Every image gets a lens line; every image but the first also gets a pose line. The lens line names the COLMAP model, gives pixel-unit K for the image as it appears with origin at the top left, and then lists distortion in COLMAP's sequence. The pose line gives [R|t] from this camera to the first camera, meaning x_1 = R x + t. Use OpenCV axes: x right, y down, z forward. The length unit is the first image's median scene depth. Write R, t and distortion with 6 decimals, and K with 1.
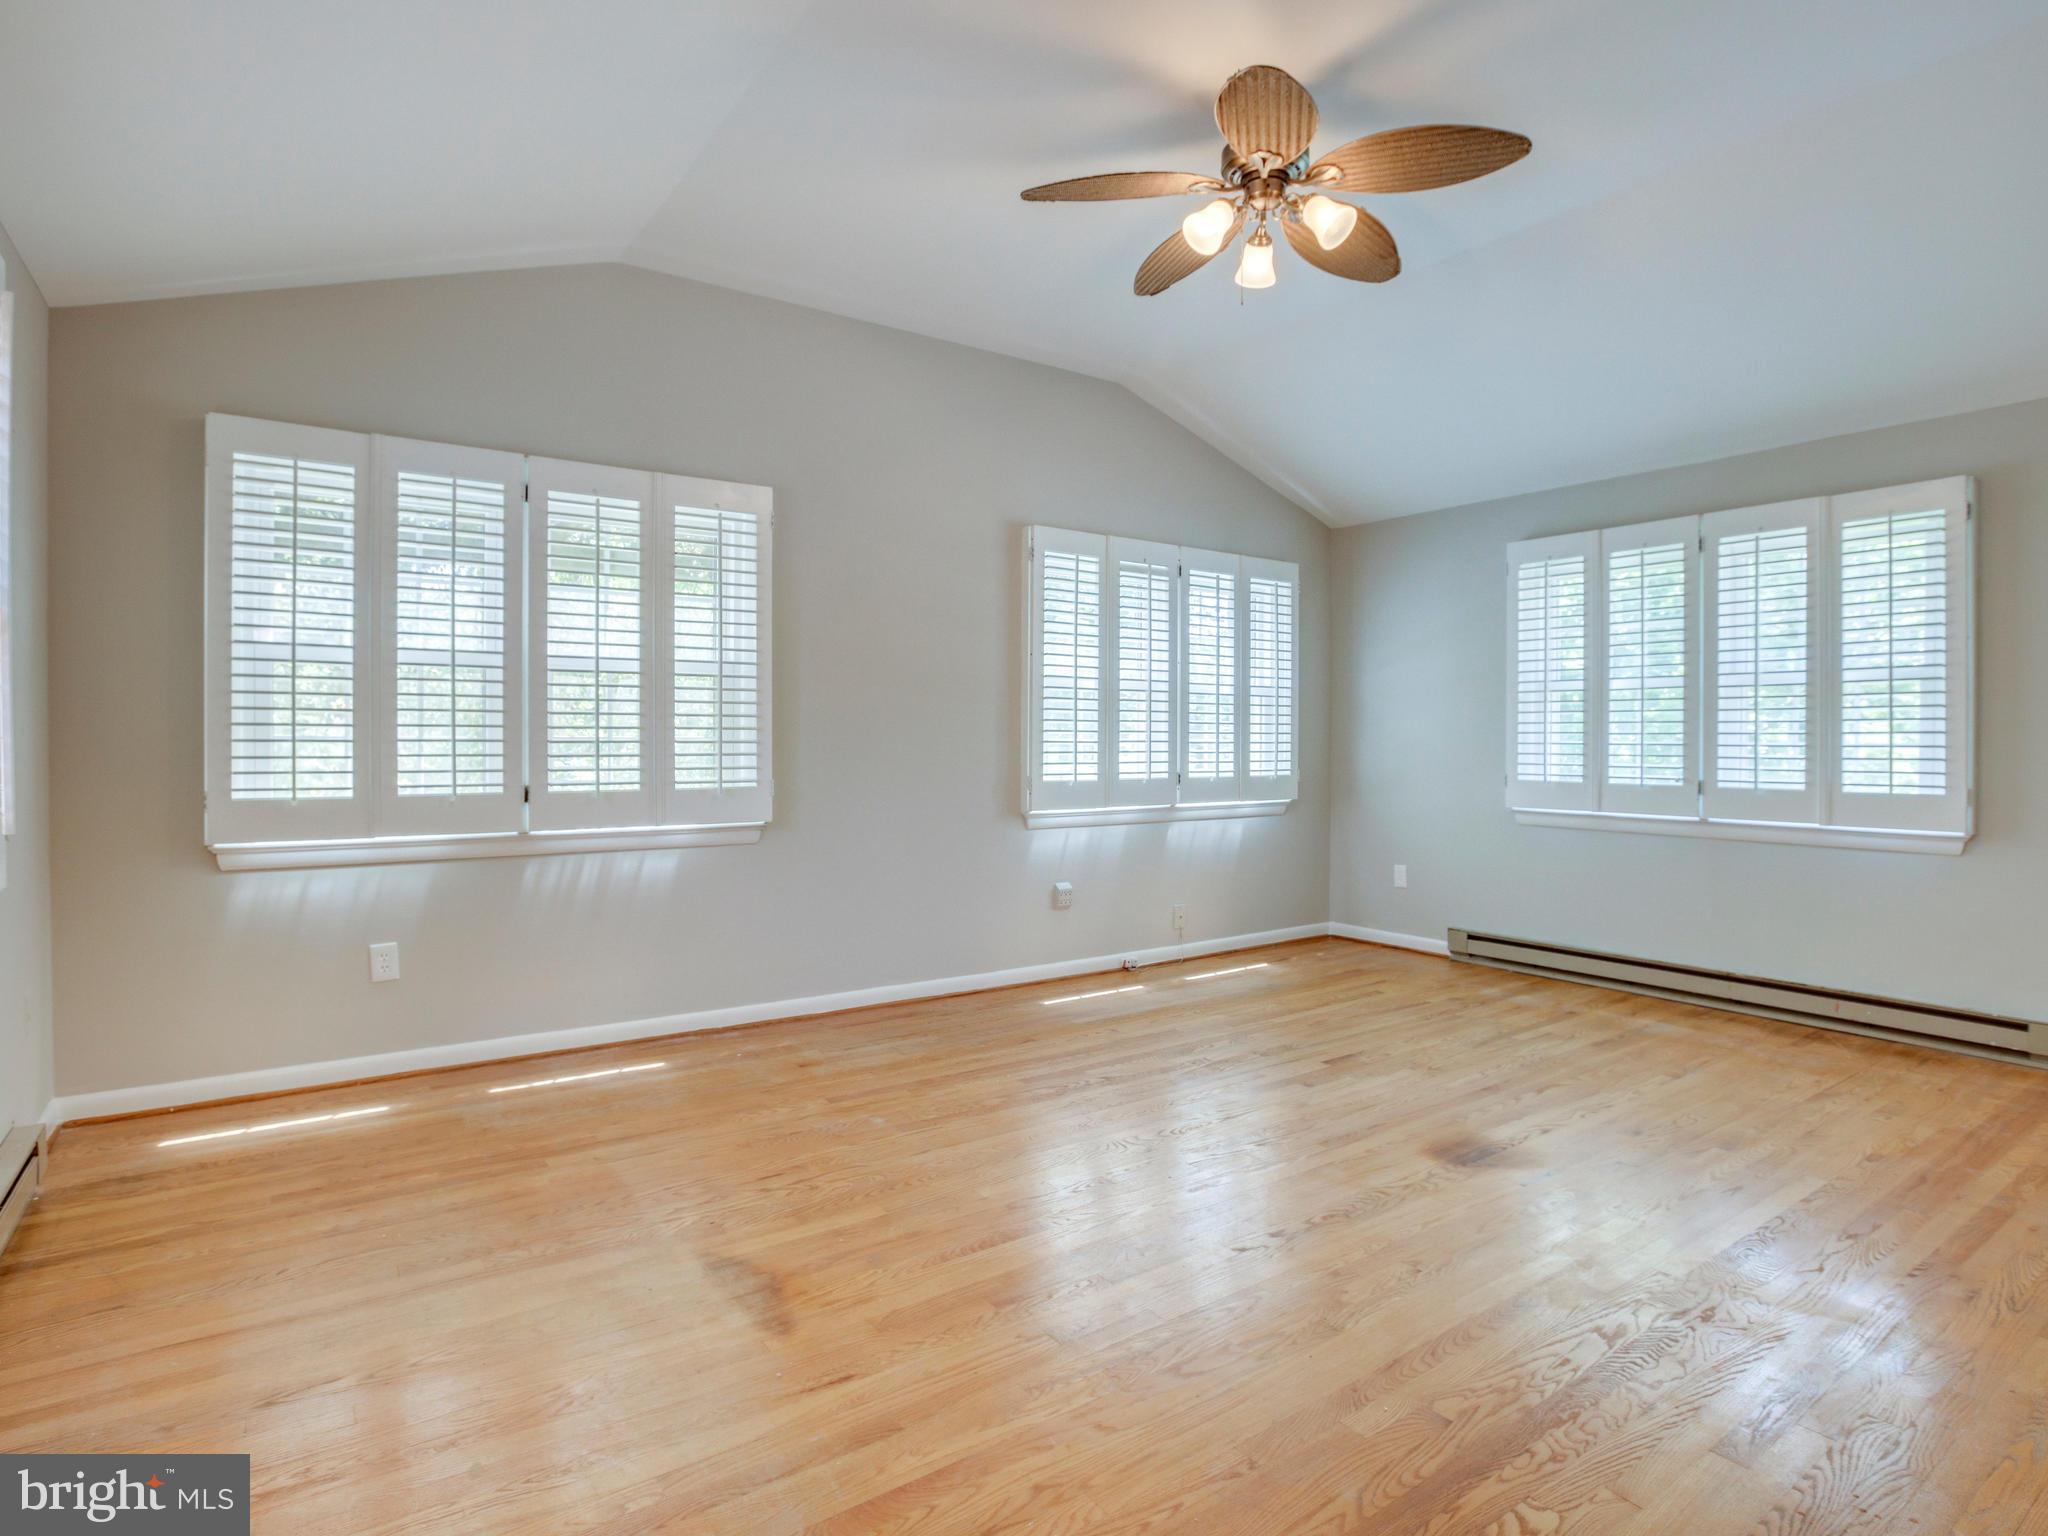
lens RADIAL K [[1068.6, 0, 1016.3], [0, 1068.6, 755.9], [0, 0, 1]] dist [-0.055611, 0.018245]
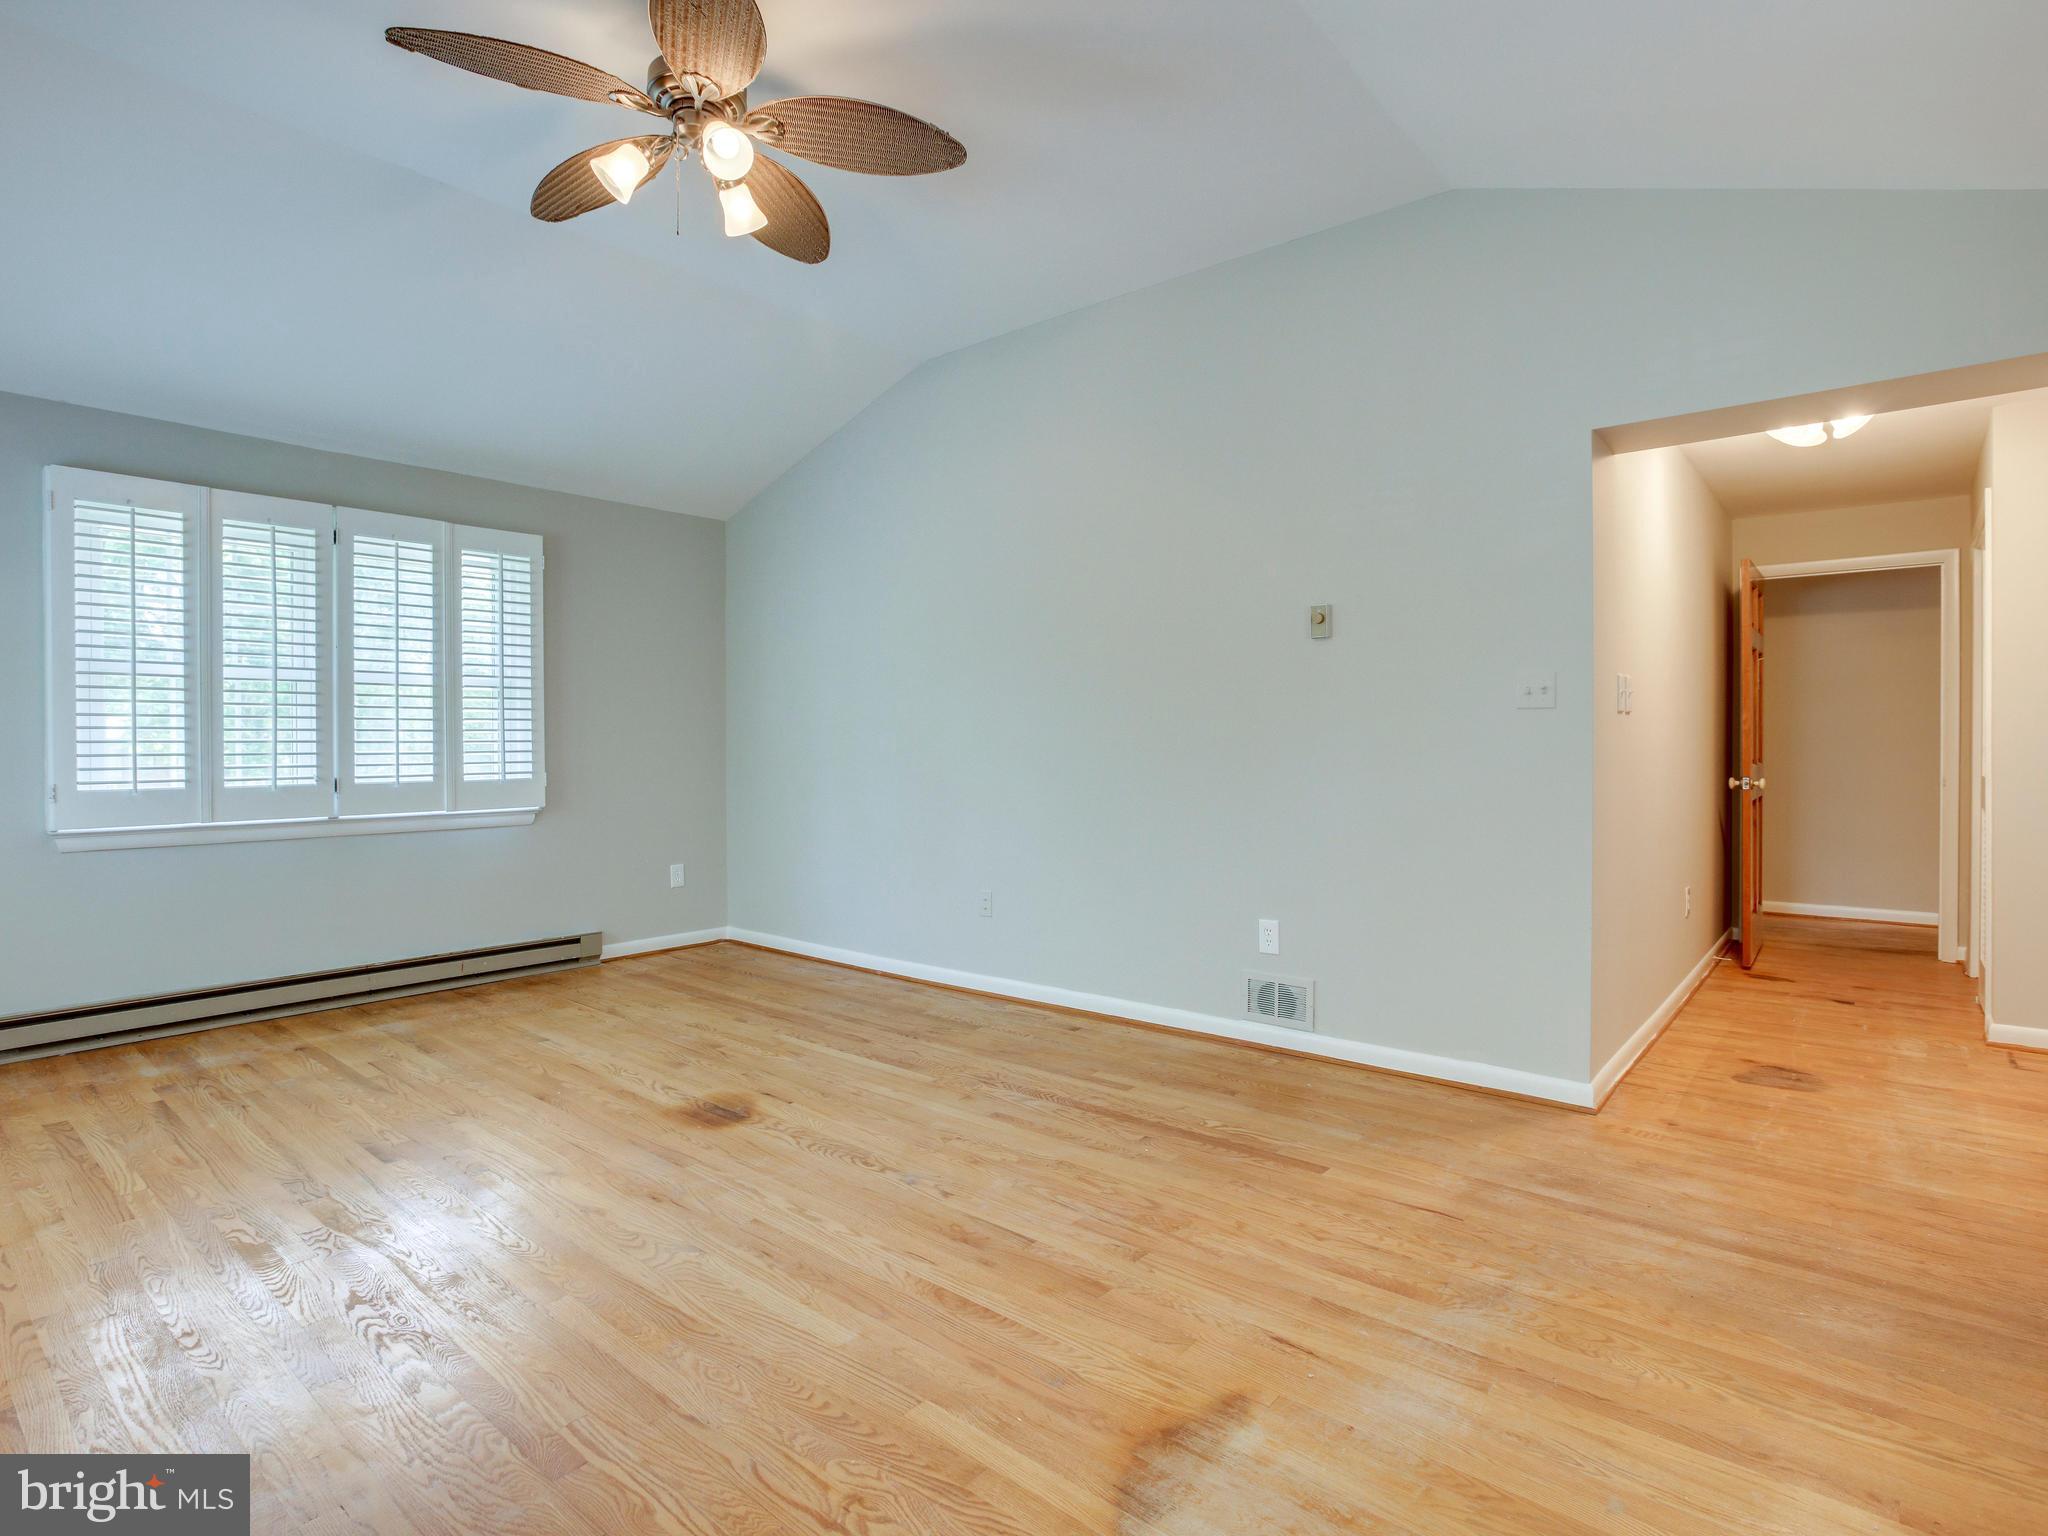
lens RADIAL K [[1068.6, 0, 1031.5], [0, 1068.6, 760.8], [0, 0, 1]] dist [-0.055611, 0.018245]
pose [[-0.266458, -0.022805, 0.963577, -0.512523], [0.014896, 0.999503, 0.027774, -0.010858], [-0.963731, 0.021754, -0.265986, 0.702020]]
